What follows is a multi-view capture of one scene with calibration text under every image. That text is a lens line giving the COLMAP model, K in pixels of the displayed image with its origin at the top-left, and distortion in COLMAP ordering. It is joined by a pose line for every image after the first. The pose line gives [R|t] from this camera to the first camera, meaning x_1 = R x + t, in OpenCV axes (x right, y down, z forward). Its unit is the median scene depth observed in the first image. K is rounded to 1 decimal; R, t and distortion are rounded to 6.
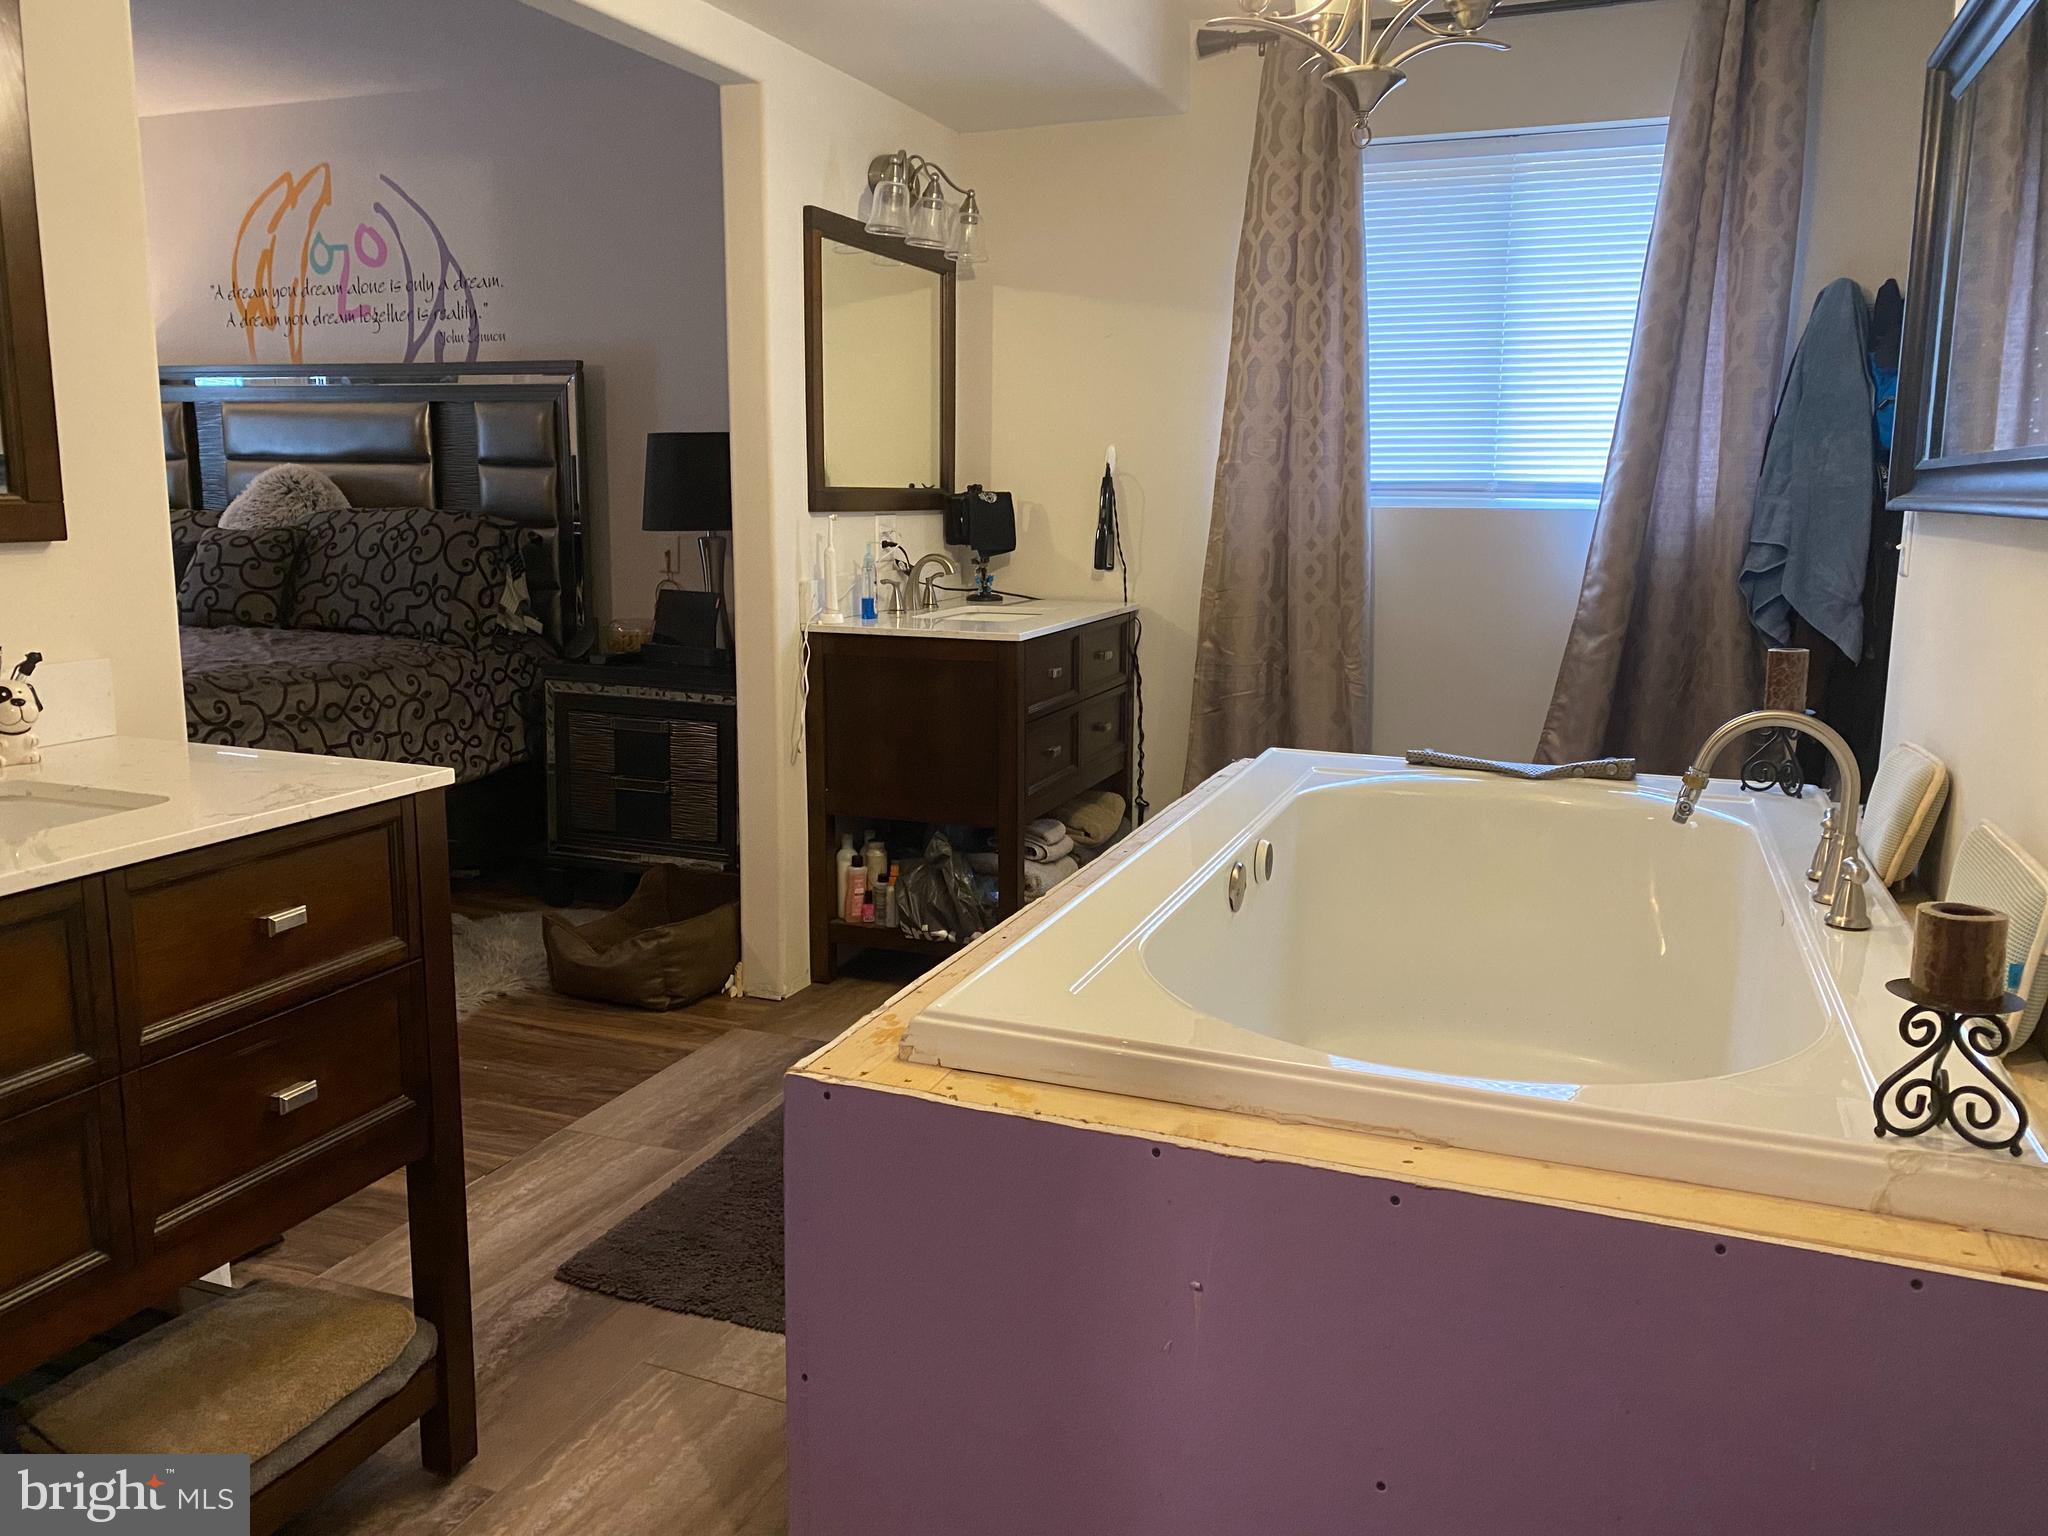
lens RADIAL K [[1573.8, 0, 1011.0], [0, 1573.8, 761.4], [0, 0, 1]] dist [0.004936, 0.003847]
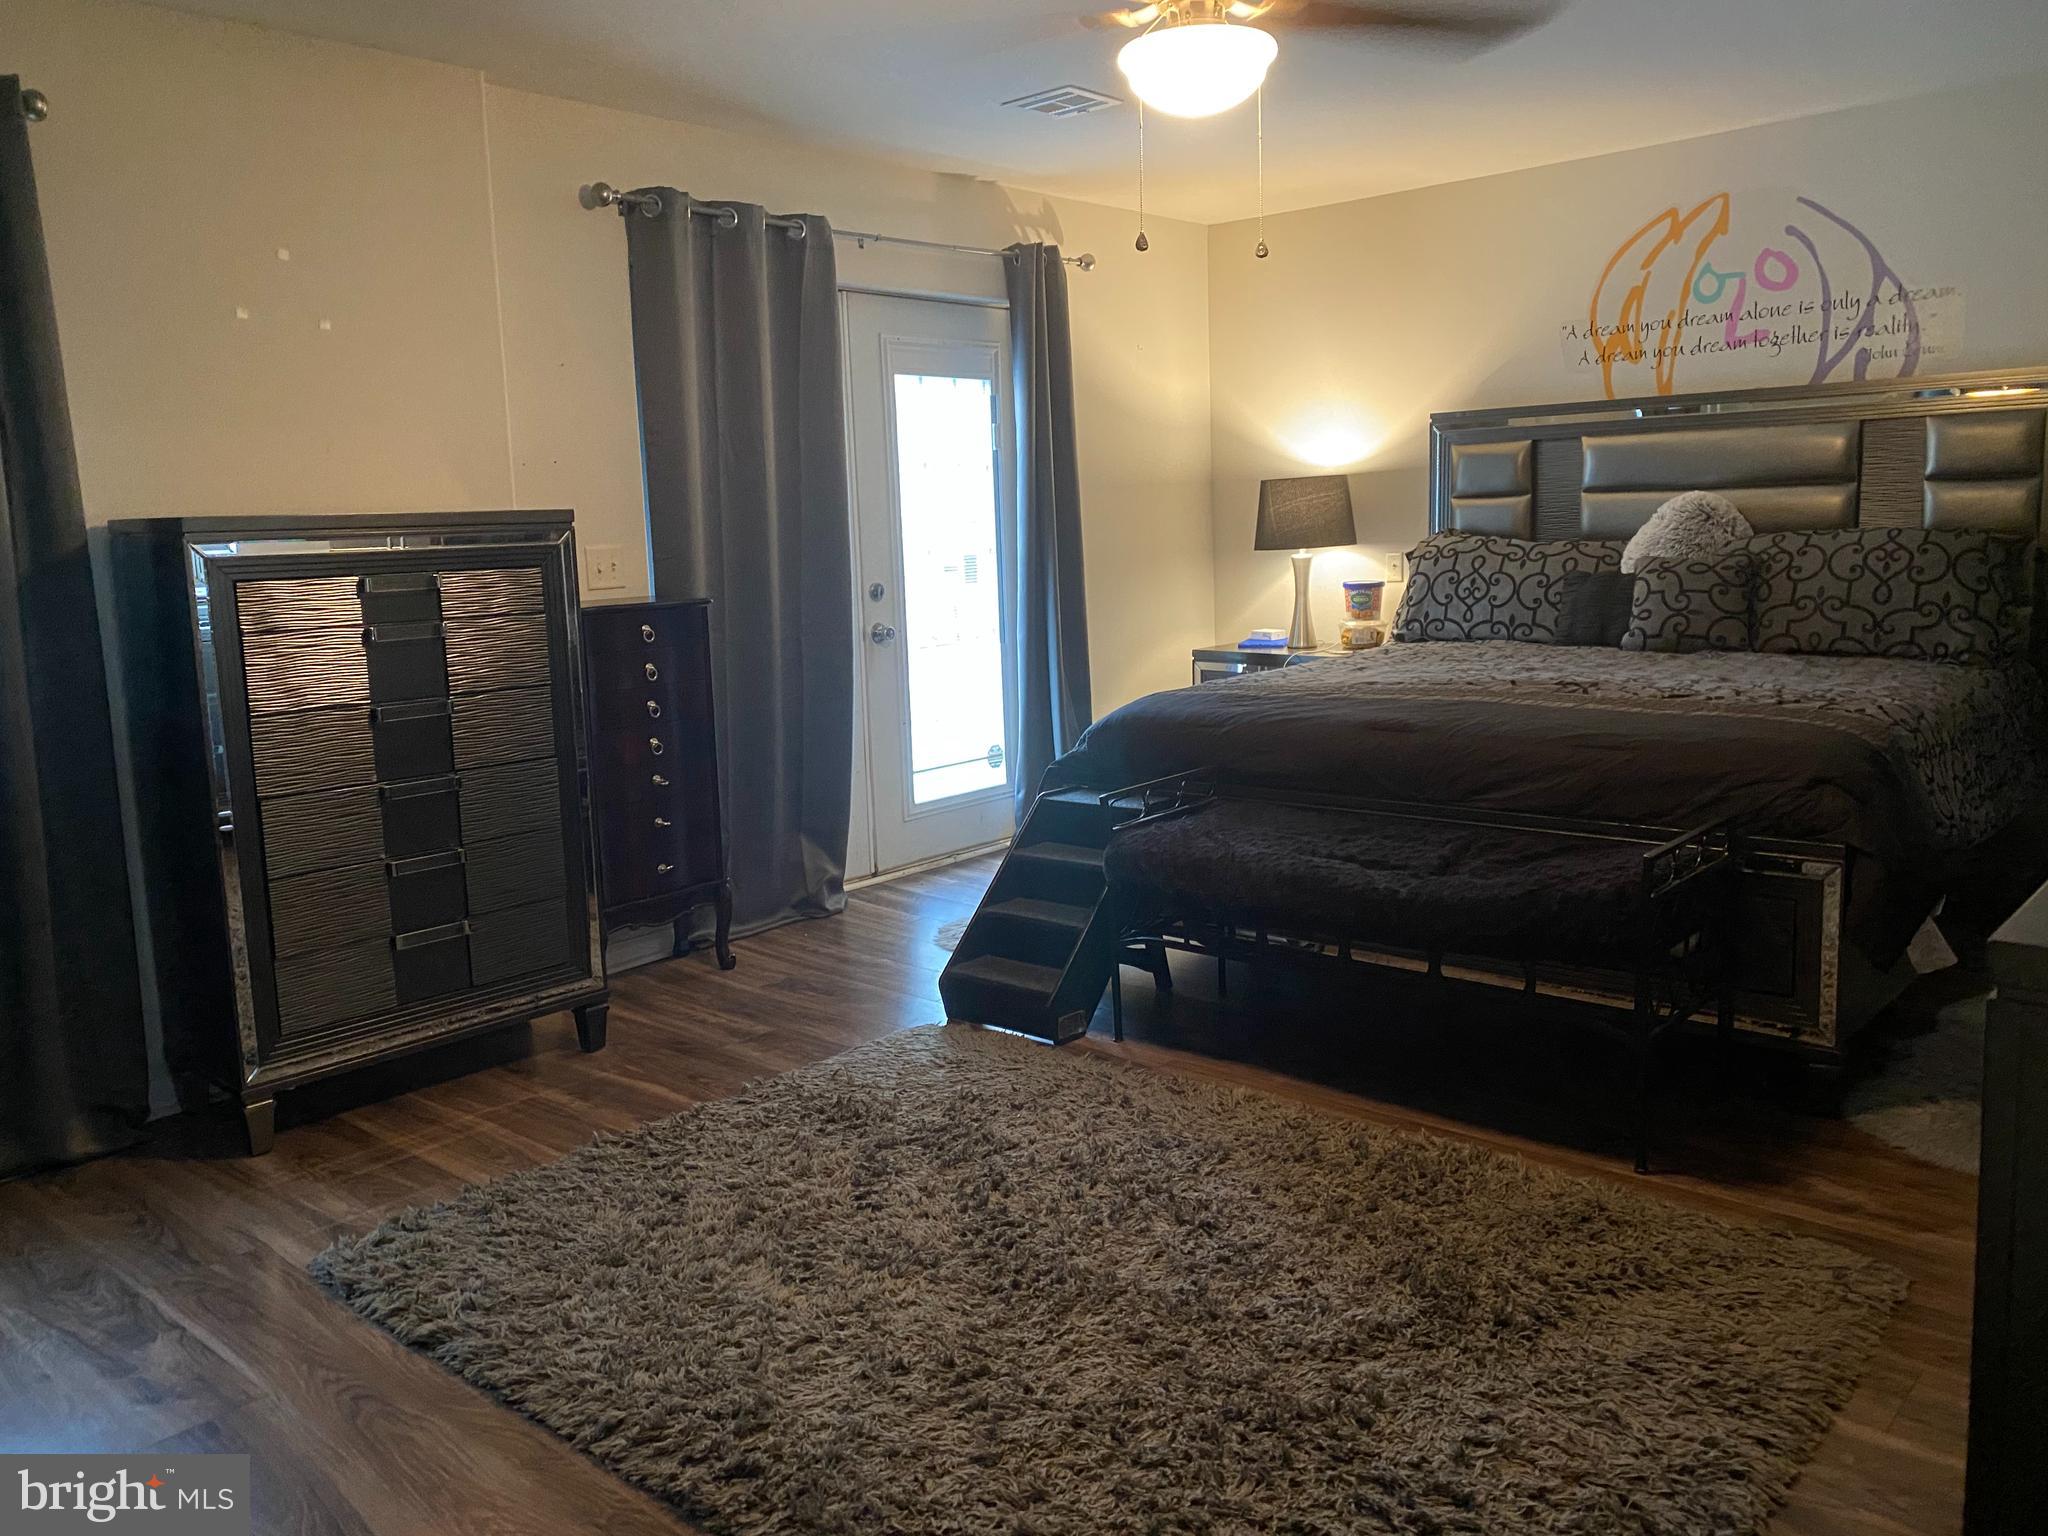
lens RADIAL K [[1573.8, 0, 1011.0], [0, 1573.8, 761.4], [0, 0, 1]] dist [0.004936, 0.003847]
pose [[0.937755, 0.005761, -0.347249, -0.523473], [-0.014301, 0.999655, -0.022036, 0.012886], [0.347003, 0.025630, 0.937514, -0.096879]]
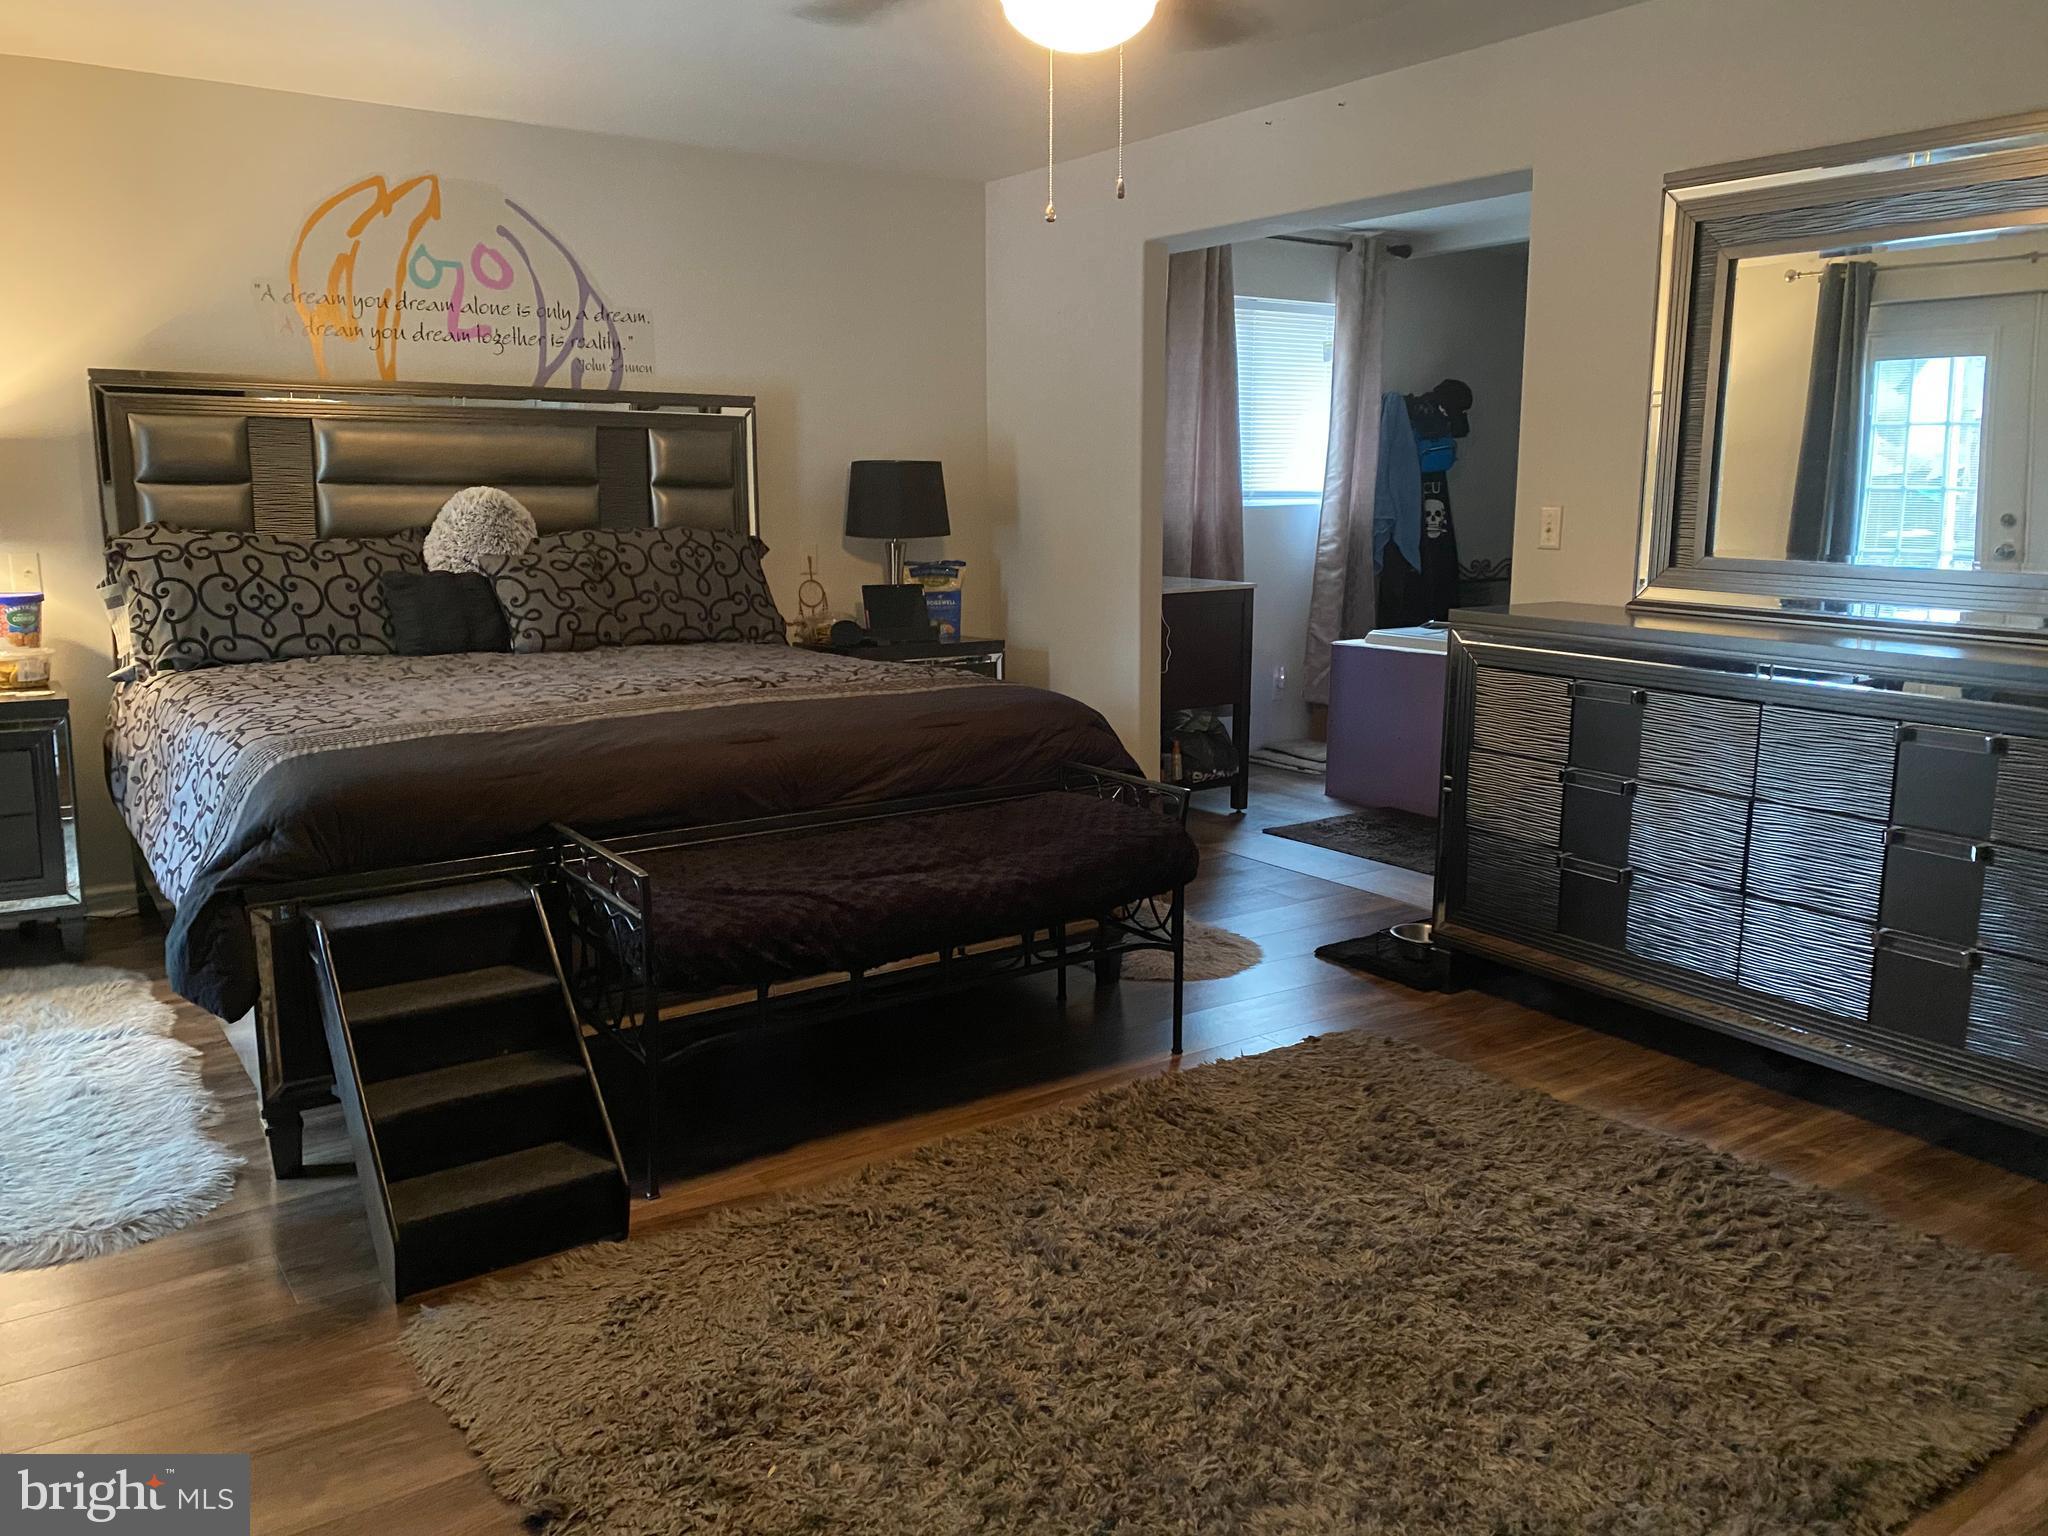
lens RADIAL K [[1573.8, 0, 1011.0], [0, 1573.8, 761.4], [0, 0, 1]] dist [0.004936, 0.003847]
pose [[0.555560, -0.154442, 0.817007, -1.109527], [0.153178, 0.984791, 0.081999, -0.052460], [-0.817245, 0.079592, 0.570767, 0.193478]]
